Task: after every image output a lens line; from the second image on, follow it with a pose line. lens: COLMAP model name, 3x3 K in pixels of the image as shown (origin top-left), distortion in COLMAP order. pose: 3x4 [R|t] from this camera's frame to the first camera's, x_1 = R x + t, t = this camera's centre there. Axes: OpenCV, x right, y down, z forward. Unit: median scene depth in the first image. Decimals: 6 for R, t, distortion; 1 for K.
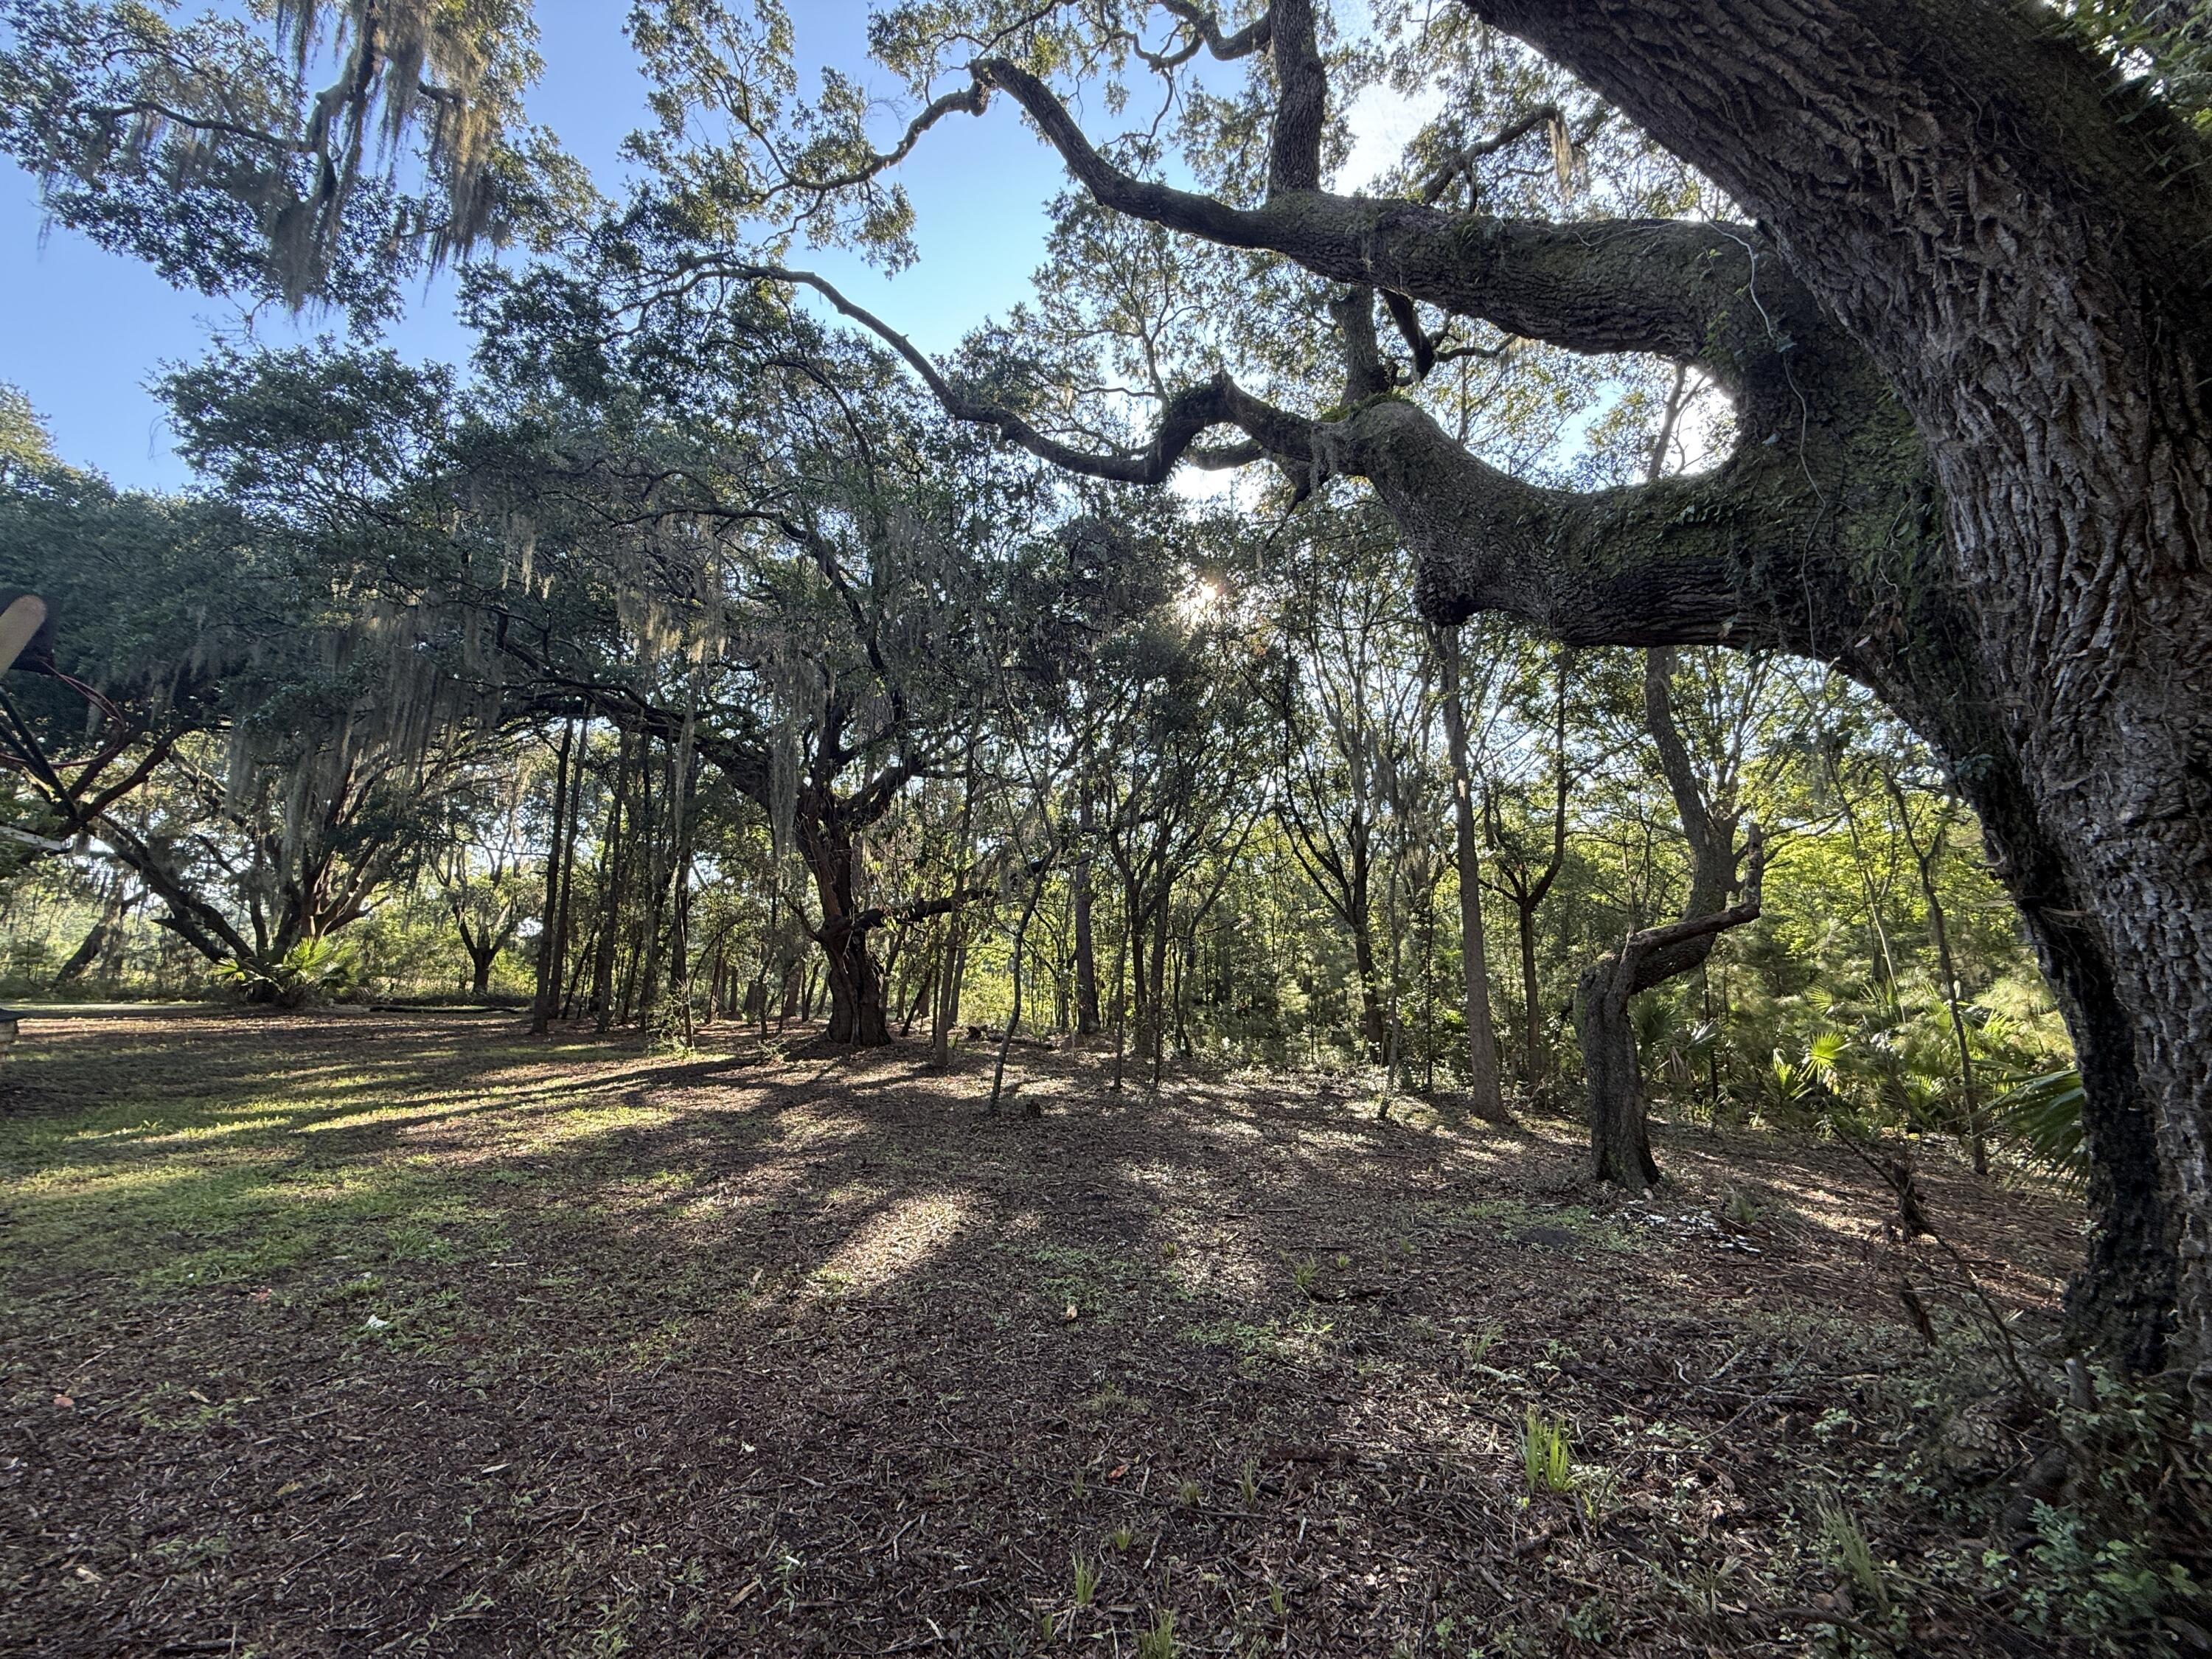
lens RADIAL K [[884.1, 0, 1098.8], [0, 884.1, 829.5], [0, 0, 1]] dist [0.000903, 0.000467]
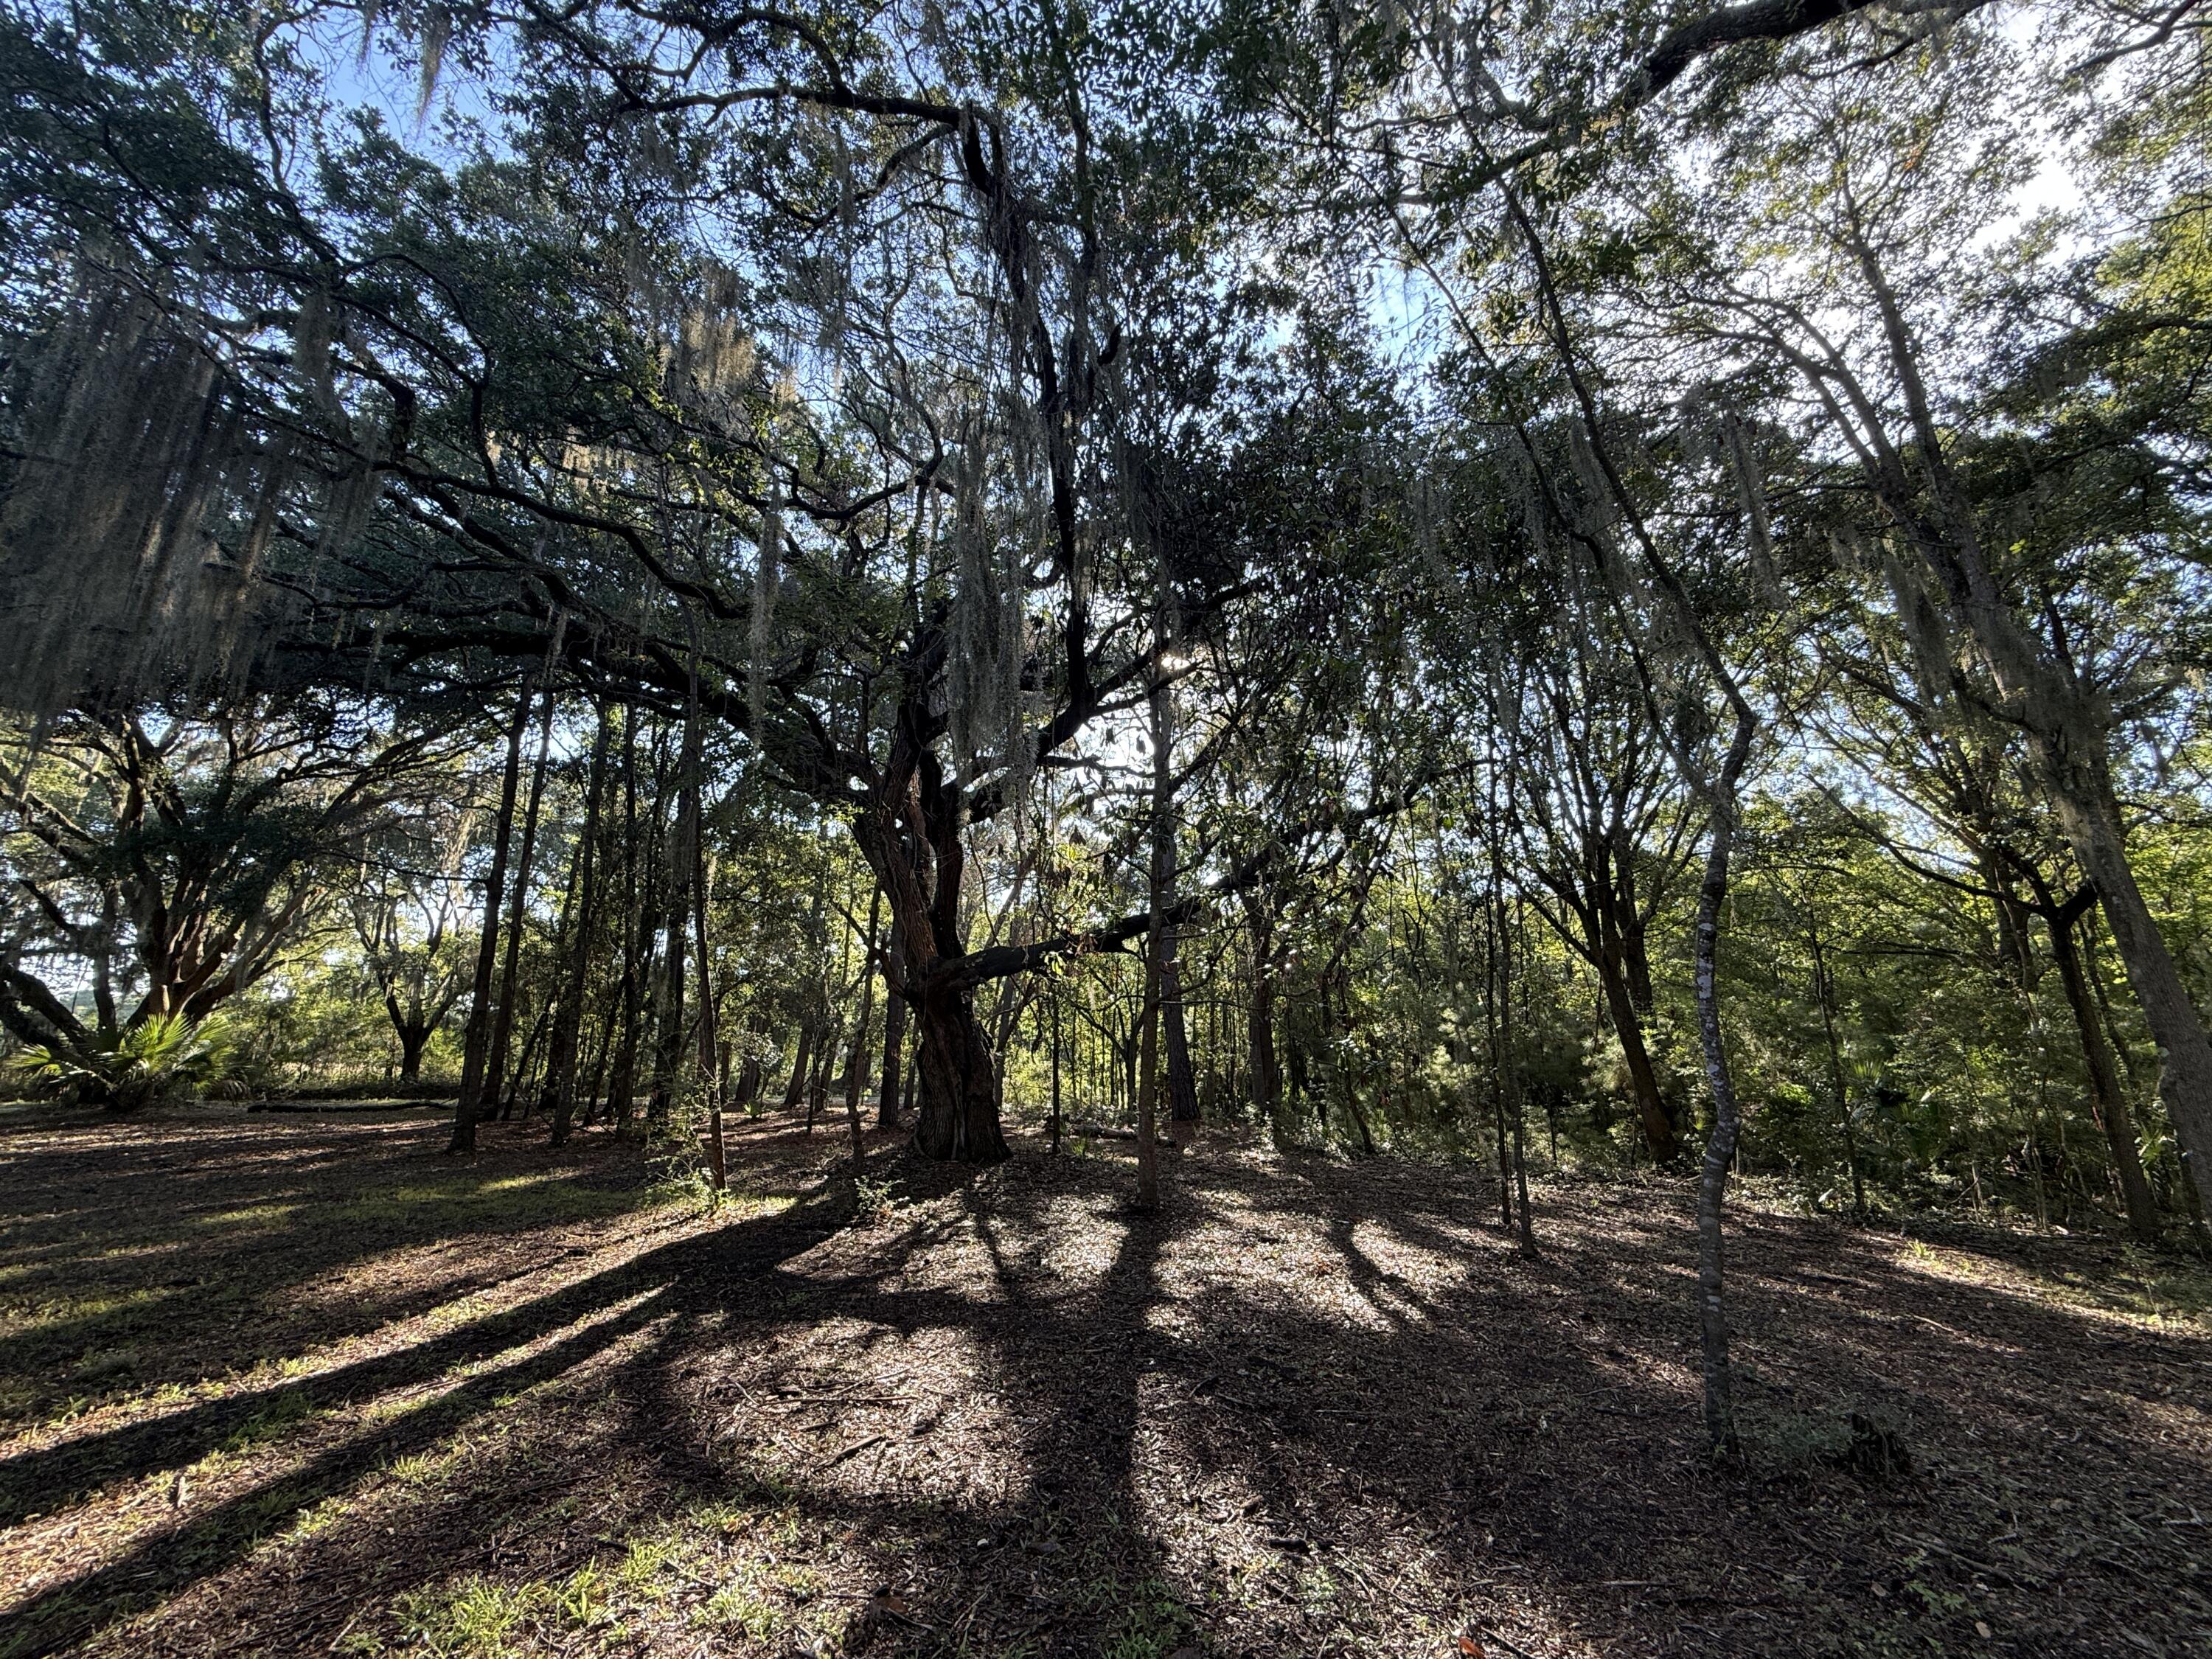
lens RADIAL K [[884.1, 0, 1098.8], [0, 884.1, 829.5], [0, 0, 1]] dist [0.000903, 0.000467]
pose [[0.999328, -0.011406, 0.034821, -0.135570], [0.013984, 0.997106, -0.074728, 0.035967], [-0.033868, 0.075165, 0.996596, 0.233926]]
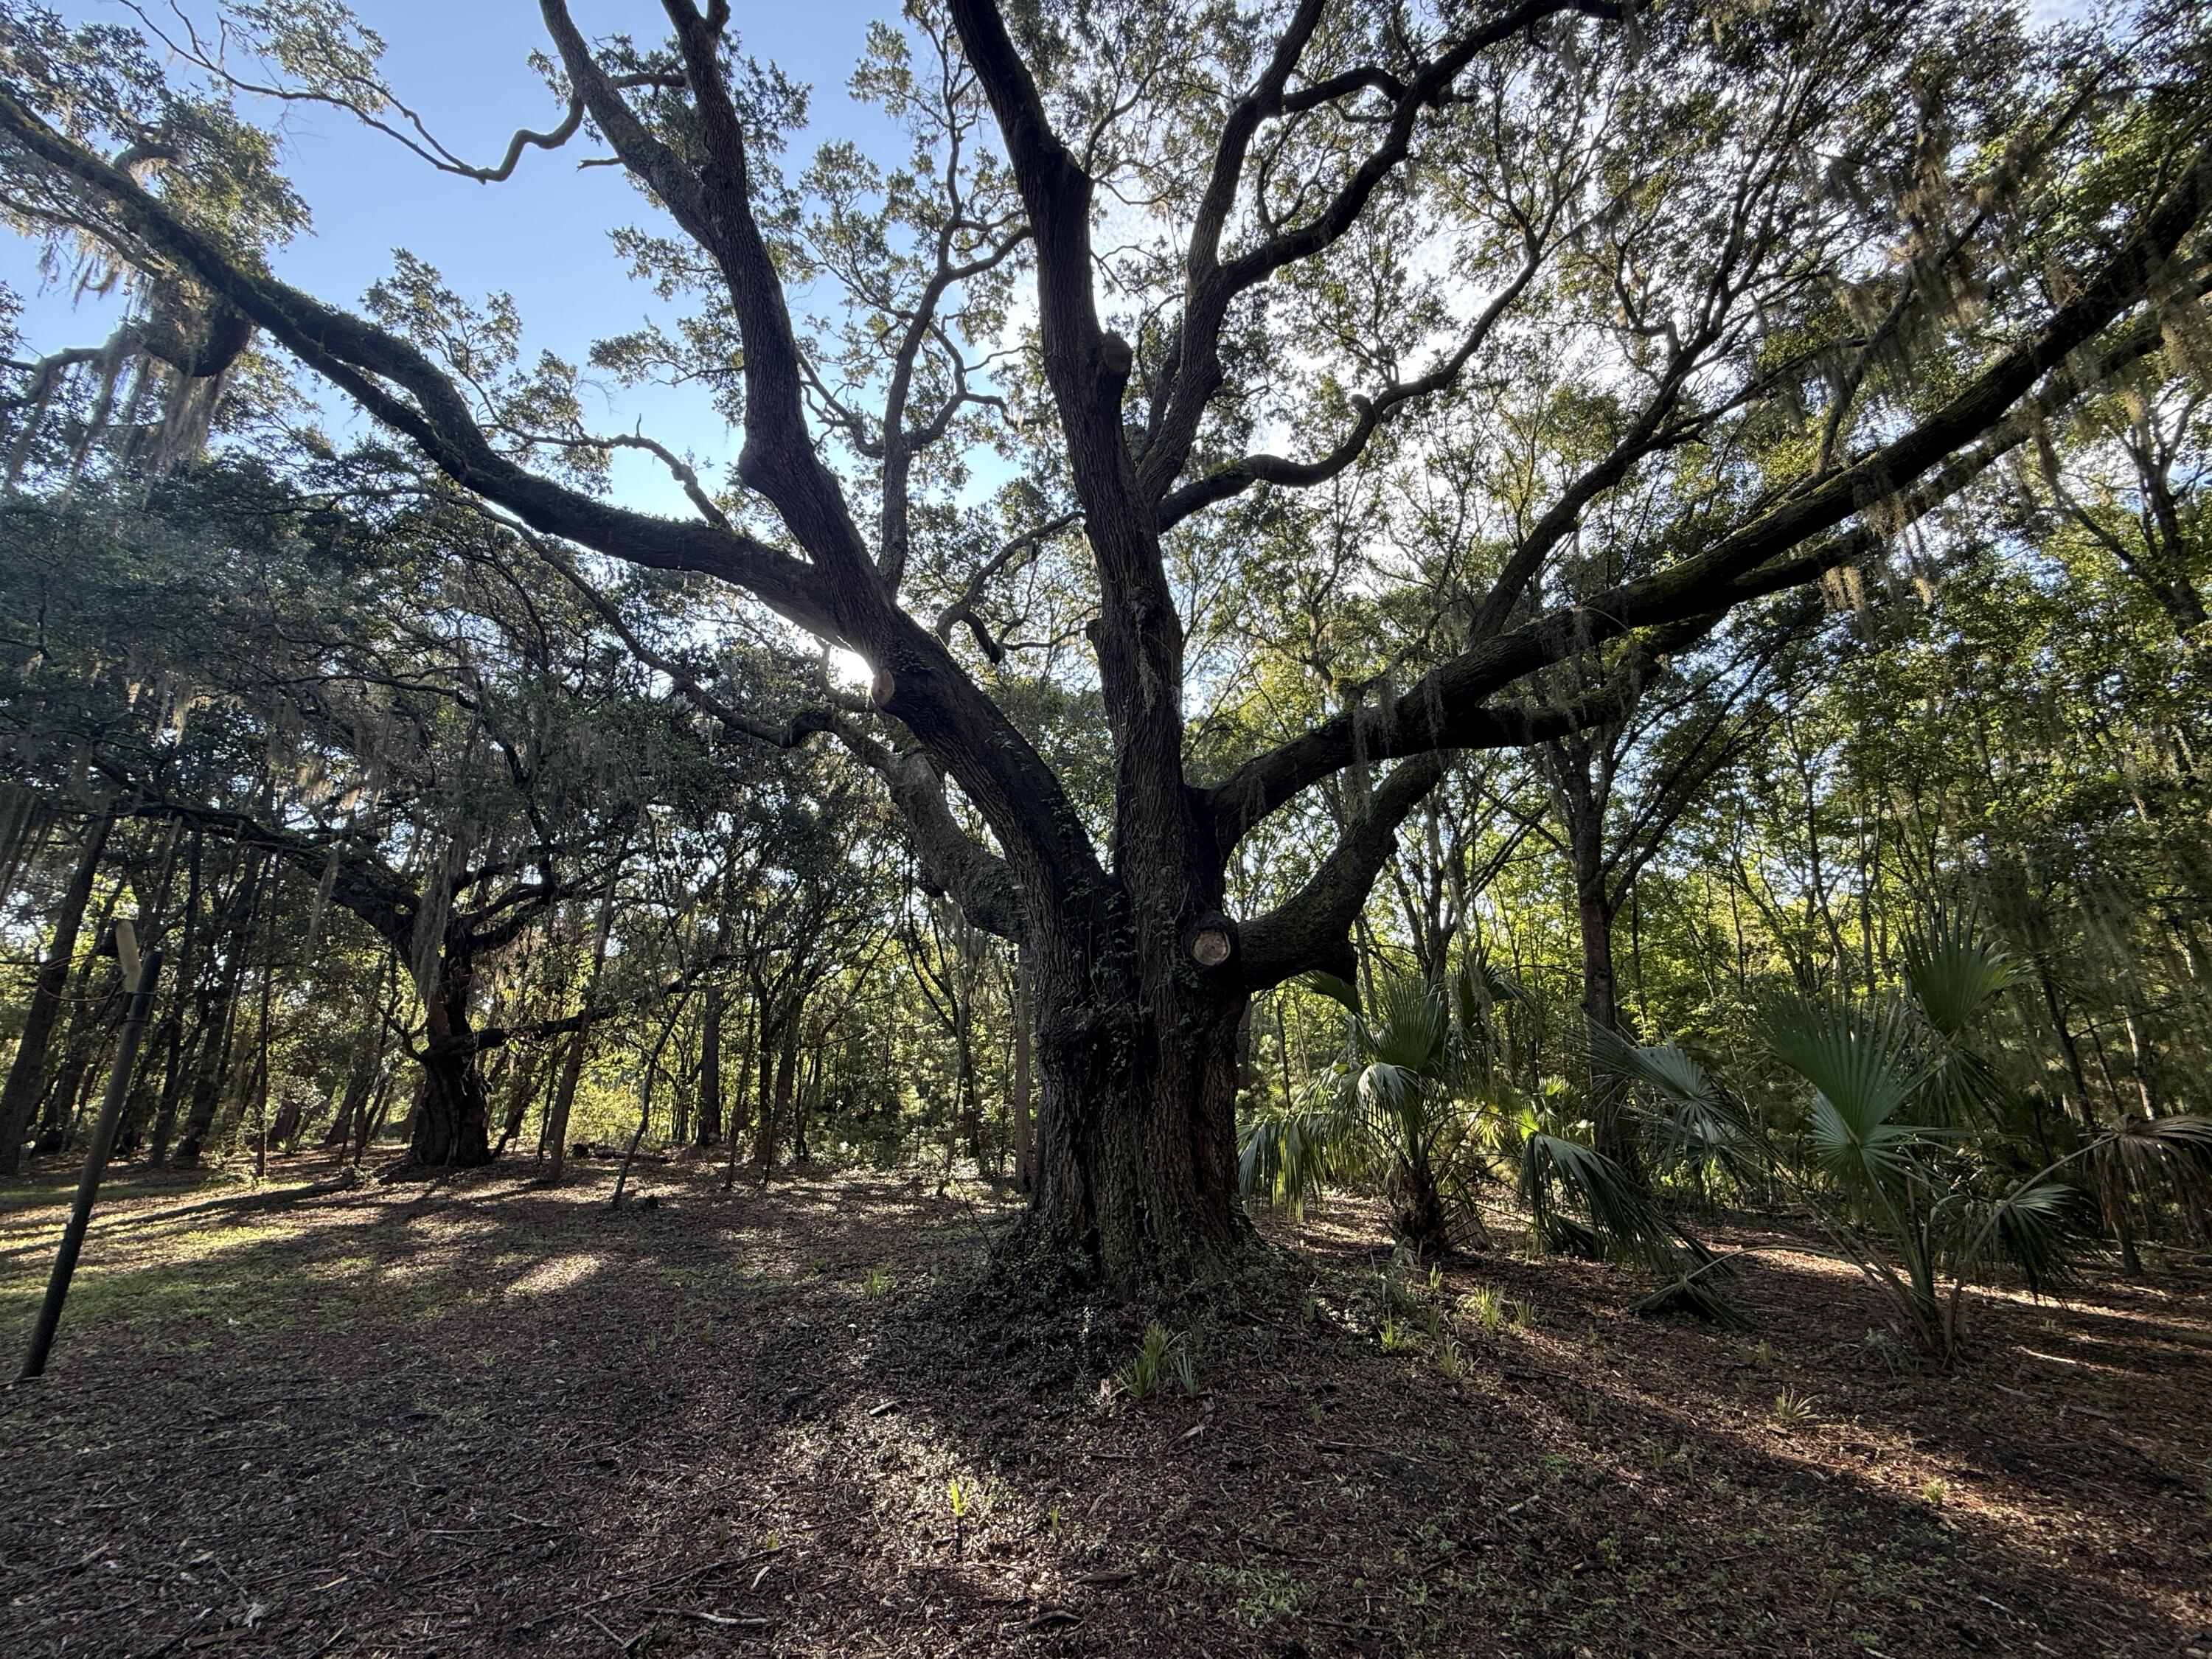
lens RADIAL K [[884.1, 0, 1098.8], [0, 884.1, 829.5], [0, 0, 1]] dist [0.000903, 0.000467]
pose [[0.926803, 0.079379, 0.367064, 0.004115], [-0.038618, 0.992369, -0.117097, -0.031753], [-0.373558, 0.094351, 0.922796, -0.161921]]
